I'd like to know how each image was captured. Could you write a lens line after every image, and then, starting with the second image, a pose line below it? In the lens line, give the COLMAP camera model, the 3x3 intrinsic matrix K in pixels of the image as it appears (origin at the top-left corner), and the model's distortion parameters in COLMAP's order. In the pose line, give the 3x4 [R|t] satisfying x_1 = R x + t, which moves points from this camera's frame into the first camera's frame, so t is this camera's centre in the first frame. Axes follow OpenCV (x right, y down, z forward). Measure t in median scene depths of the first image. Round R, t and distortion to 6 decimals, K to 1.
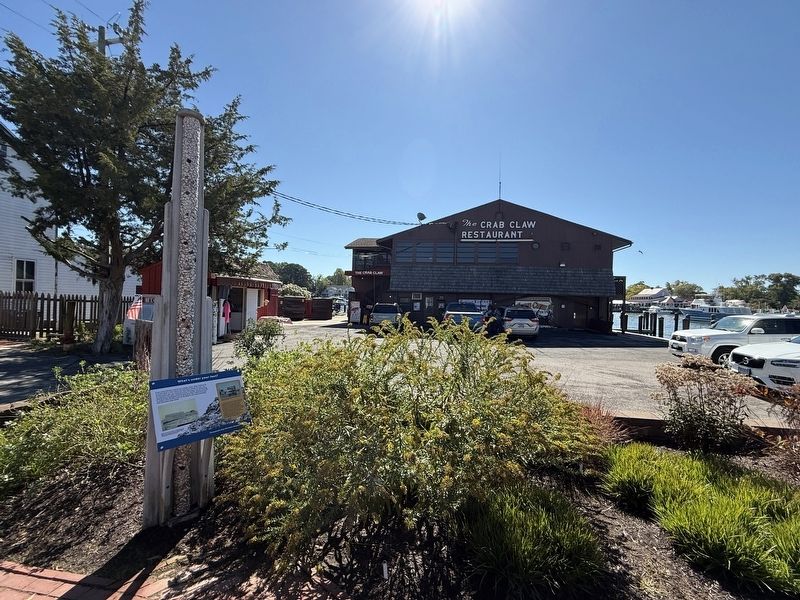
lens RADIAL K [[353.0, 0, 400.2], [0, 353.0, 301.3], [0, 0, 1]] dist [-0.001598, -0.000128]
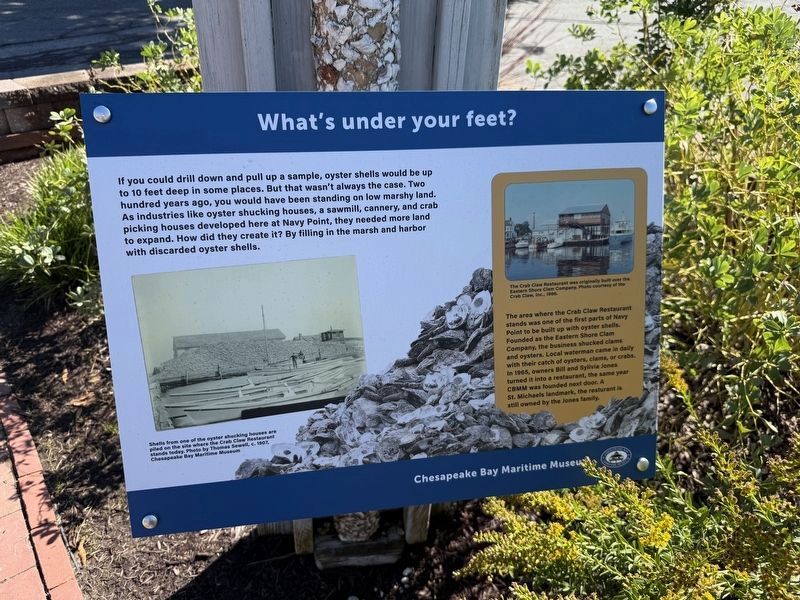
lens RADIAL K [[571.4, 0, 400.2], [0, 571.4, 303.2], [0, 0, 1]] dist [0.013203, 0.000373]
pose [[0.752587, 0.391654, -0.529358, -0.432752], [-0.021333, 0.817973, 0.574861, 0.151471], [0.658147, -0.421340, 0.623951, 0.857627]]
